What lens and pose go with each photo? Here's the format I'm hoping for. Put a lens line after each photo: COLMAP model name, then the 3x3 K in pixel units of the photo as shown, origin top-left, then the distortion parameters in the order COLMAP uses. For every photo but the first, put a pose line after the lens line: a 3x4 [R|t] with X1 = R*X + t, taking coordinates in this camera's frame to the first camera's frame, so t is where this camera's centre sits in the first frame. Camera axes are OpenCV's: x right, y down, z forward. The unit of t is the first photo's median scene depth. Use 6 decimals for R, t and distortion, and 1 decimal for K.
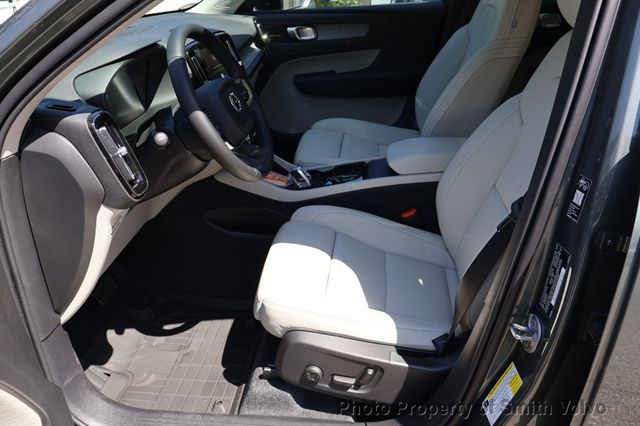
lens RADIAL K [[530.9, 0, 318.9], [0, 530.9, 209.2], [0, 0, 1]] dist [-0.001934, 0.018410]
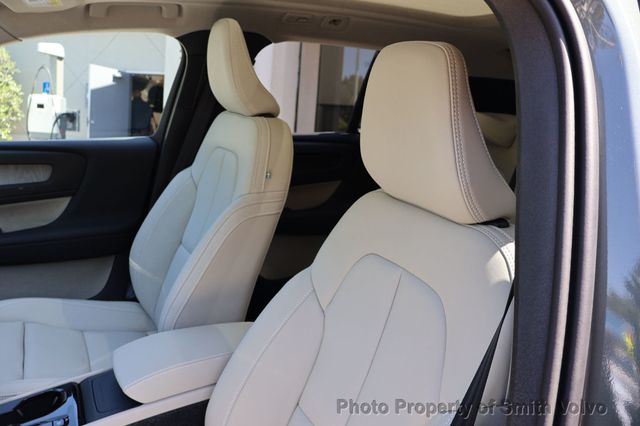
lens RADIAL K [[530.9, 0, 316.3], [0, 530.9, 213.4], [0, 0, 1]] dist [-0.001934, 0.018410]
pose [[0.831072, -0.046590, 0.554210, -0.012009], [0.165868, 0.971900, -0.167025, -0.105074], [-0.530856, 0.230735, 0.815447, 0.233472]]
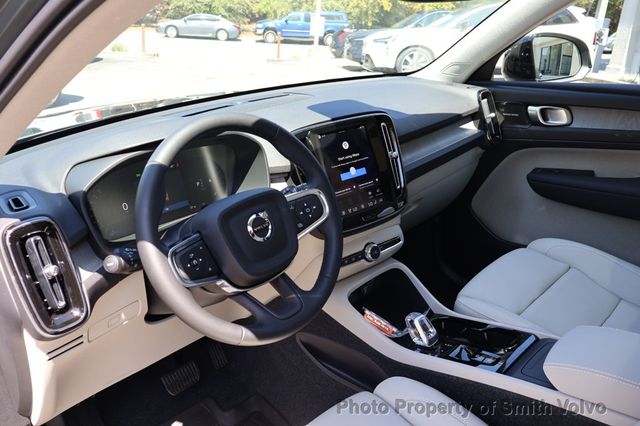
lens RADIAL K [[530.9, 0, 321.8], [0, 530.9, 213.2], [0, 0, 1]] dist [-0.001934, 0.018410]
pose [[0.784883, 0.216159, -0.580718, 0.179305], [-0.253816, 0.967104, 0.016931, -0.141460], [0.565275, 0.134107, 0.813929, 0.263449]]
